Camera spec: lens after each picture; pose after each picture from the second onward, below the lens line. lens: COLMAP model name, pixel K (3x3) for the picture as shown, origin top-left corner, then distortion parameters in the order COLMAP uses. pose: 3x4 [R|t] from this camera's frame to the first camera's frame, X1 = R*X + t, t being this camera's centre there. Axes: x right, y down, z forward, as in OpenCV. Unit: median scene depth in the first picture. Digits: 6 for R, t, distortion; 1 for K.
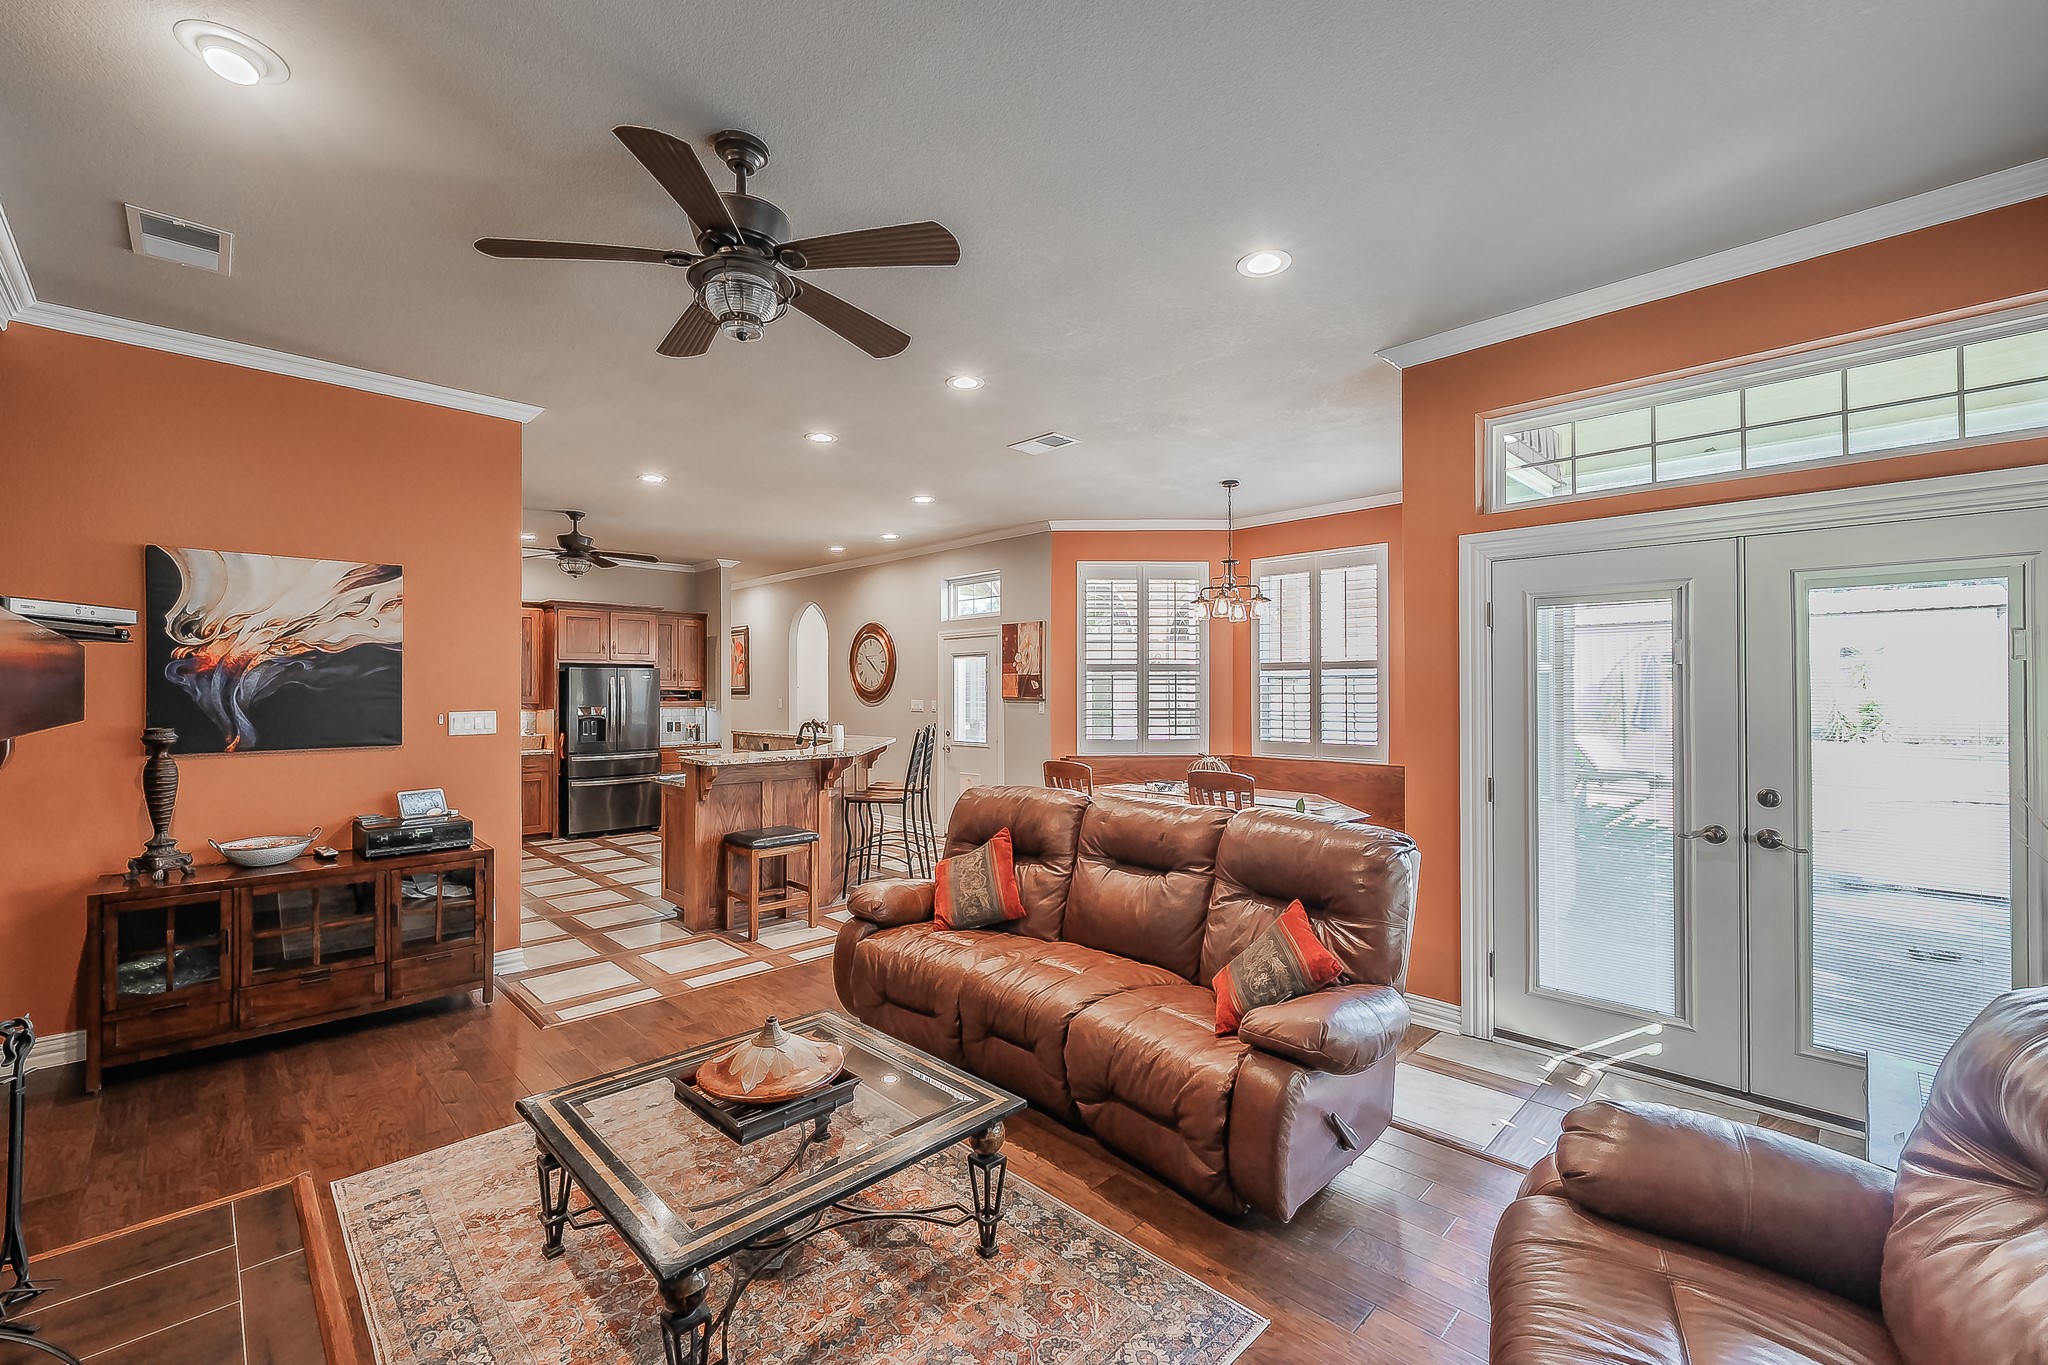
lens RADIAL K [[854.8, 0, 1012.8], [0, 854.8, 687.2], [0, 0, 1]] dist [-0.025730, 0.000172]
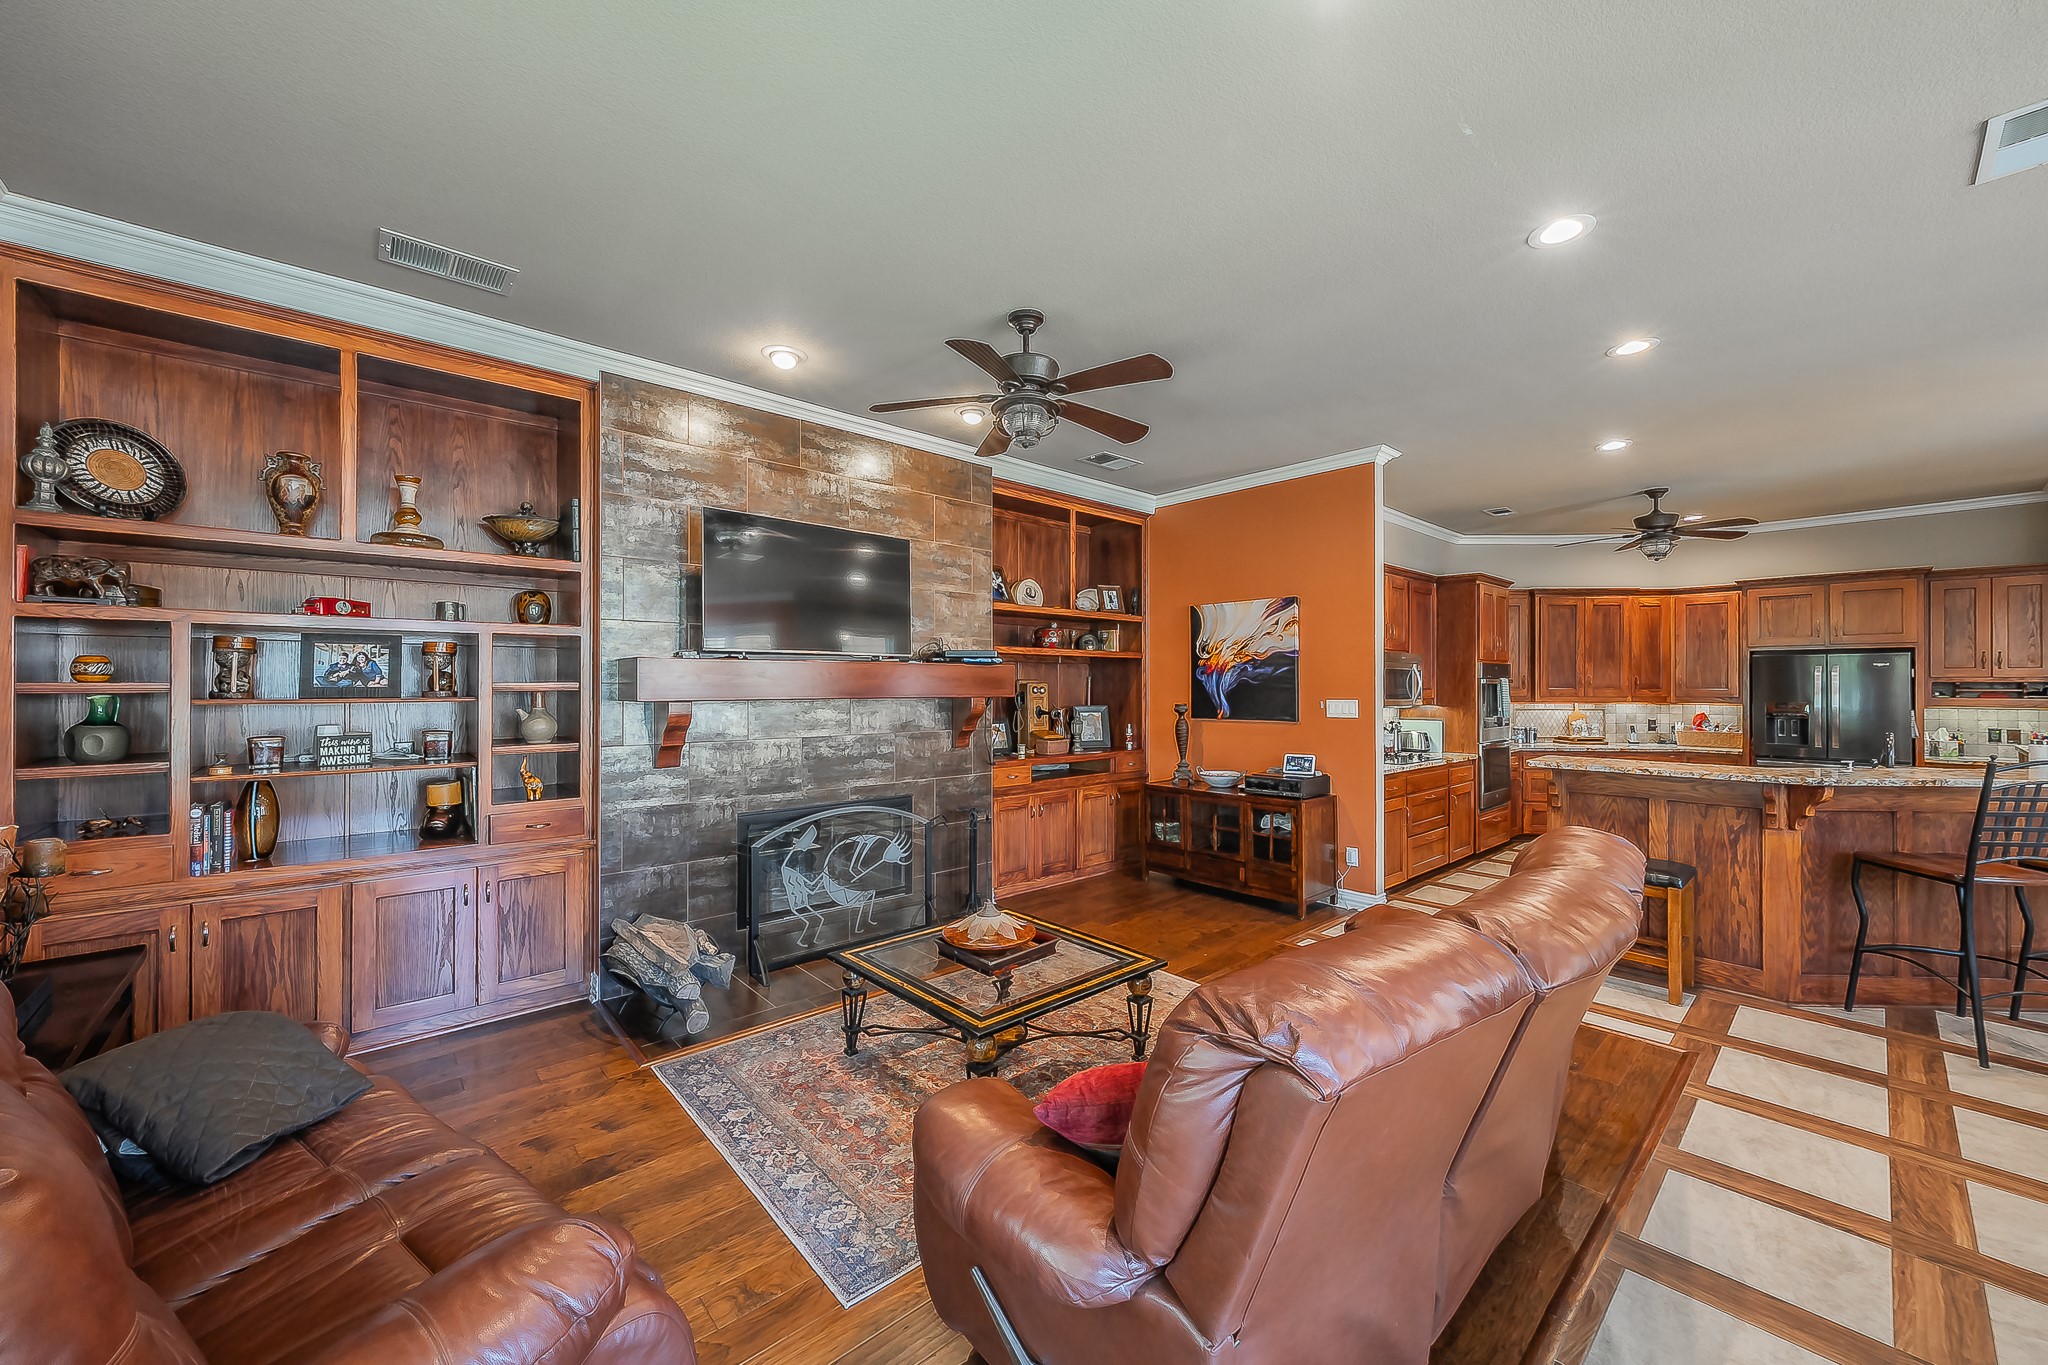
lens RADIAL K [[761.9, 0, 1024.0], [0, 761.9, 682.5], [0, 0, 1]] dist [-0.000372, 0.000155]
pose [[-0.038078, 0.000676, -0.999275, 0.299677], [0.005354, 0.999986, 0.000472, -0.000725], [0.999260, -0.005332, -0.038081, 0.308087]]
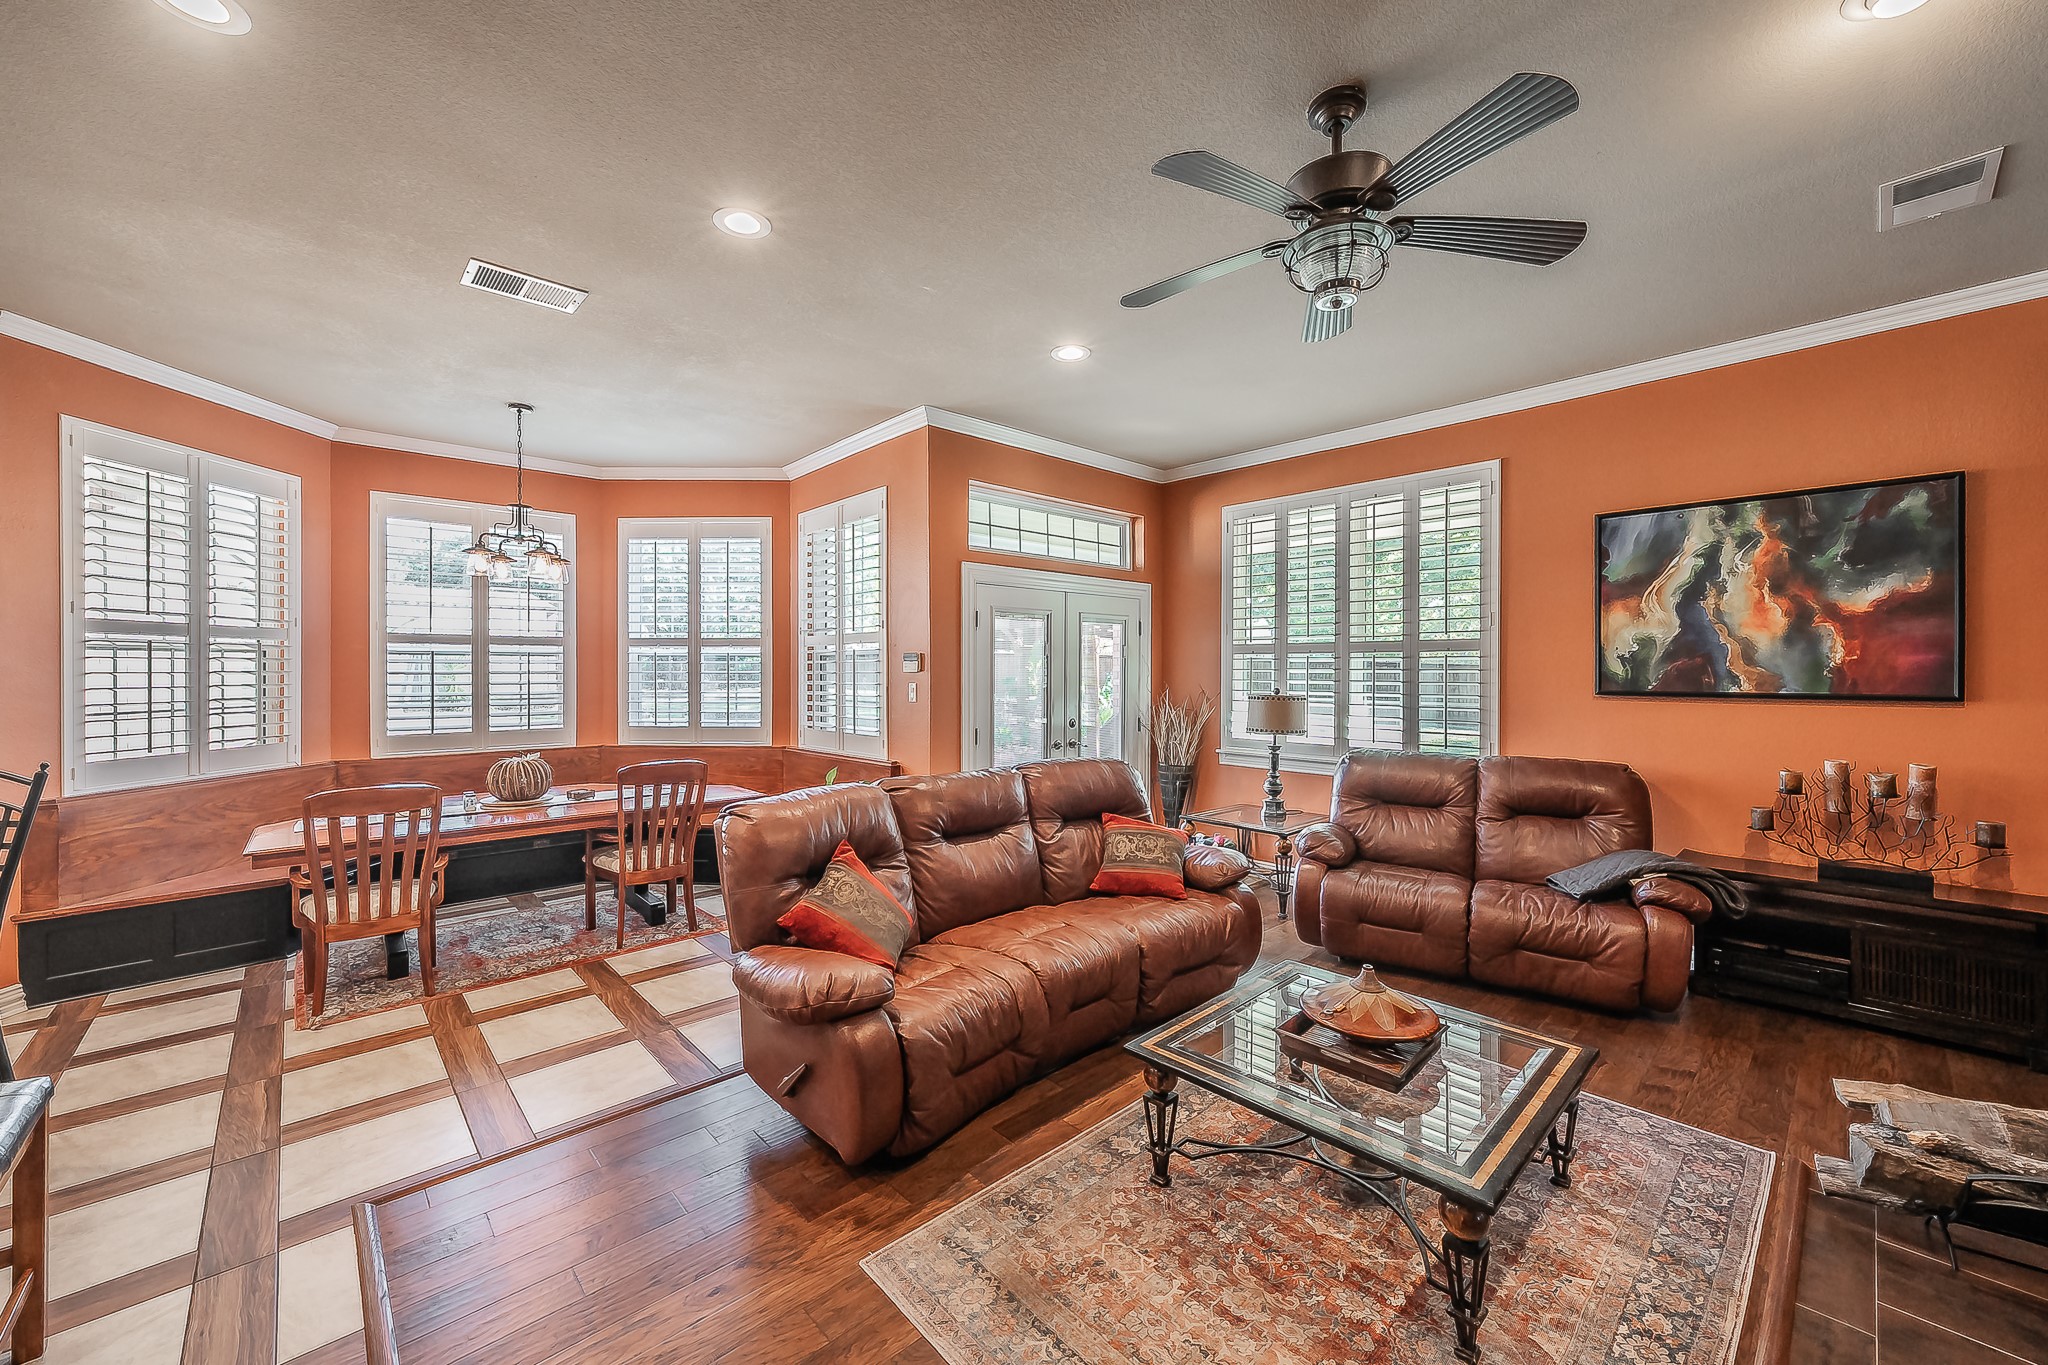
lens RADIAL K [[775.0, 0, 1030.7], [0, 775.0, 669.1], [0, 0, 1]] dist [0.000316, -0.000012]
pose [[0.004051, 0.000678, 0.999992, -0.358811], [-0.003584, 0.999993, -0.000663, 0.001361], [-0.999985, -0.003582, 0.004053, 0.403931]]
